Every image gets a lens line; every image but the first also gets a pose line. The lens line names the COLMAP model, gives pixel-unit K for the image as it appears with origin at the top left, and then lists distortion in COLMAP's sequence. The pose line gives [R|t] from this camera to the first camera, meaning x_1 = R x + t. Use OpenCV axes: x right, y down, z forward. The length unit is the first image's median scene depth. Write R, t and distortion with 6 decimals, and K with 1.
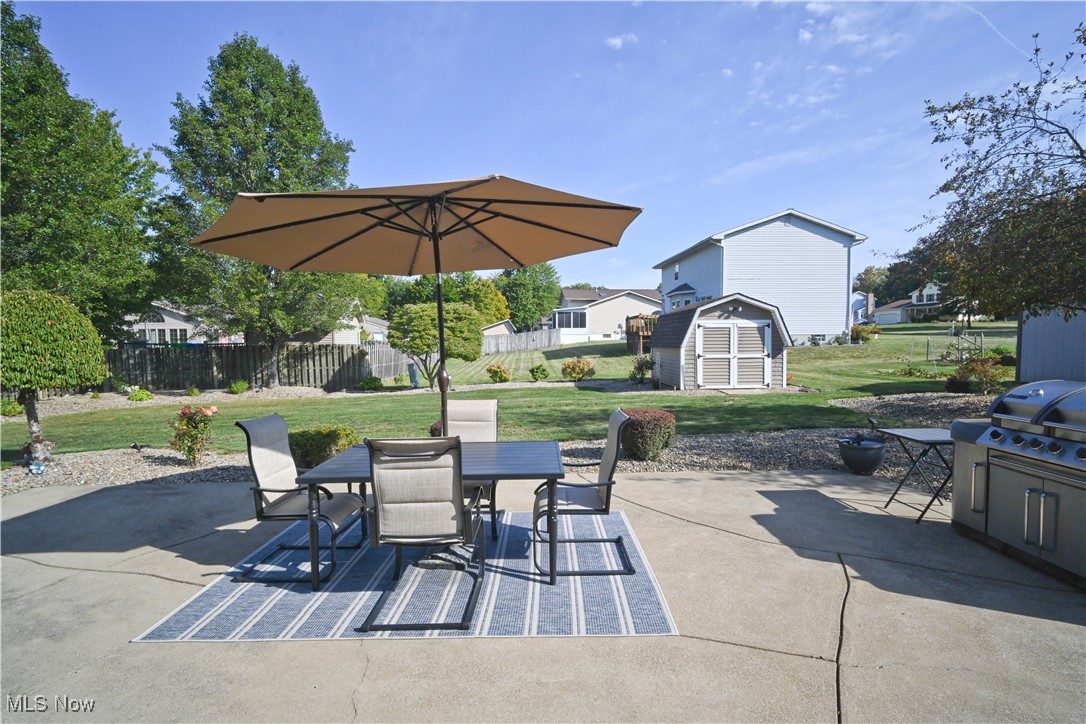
lens RADIAL K [[507.1, 0, 550.6], [0, 507.1, 362.8], [0, 0, 1]] dist [-0.011651, -0.000407]
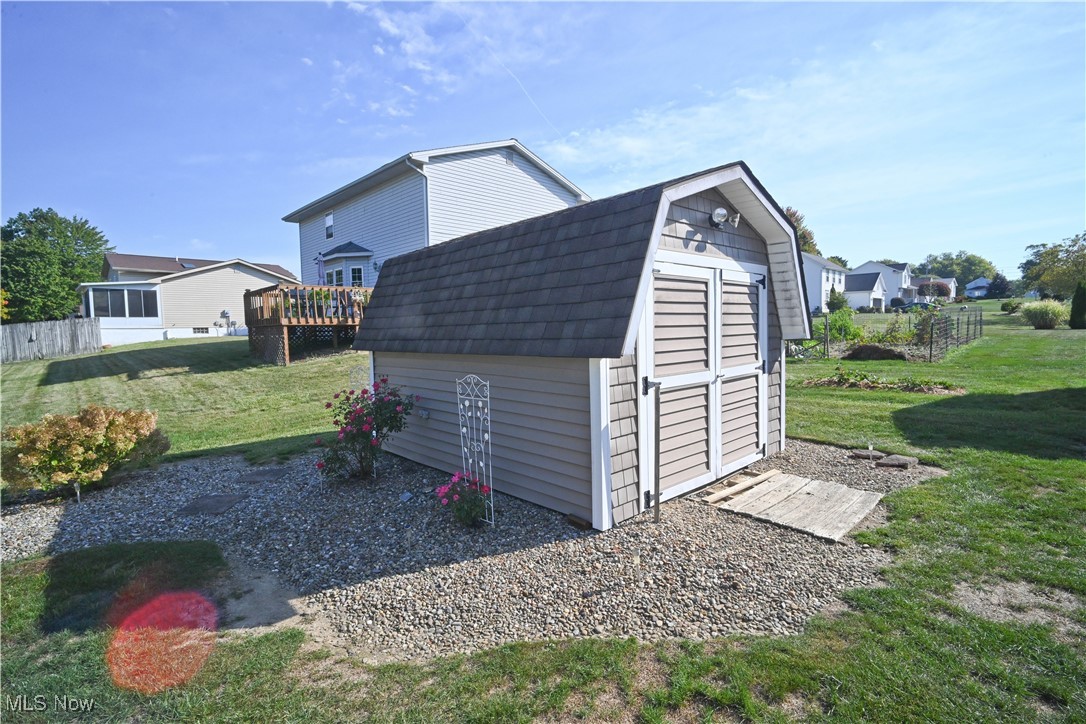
lens RADIAL K [[507.1, 0, 550.6], [0, 507.1, 362.8], [0, 0, 1]] dist [-0.011651, -0.000407]
pose [[0.752578, -0.052136, 0.656436, 0.042305], [0.045886, 0.998590, 0.026703, -0.016593], [-0.656902, 0.010025, 0.753909, 0.411438]]
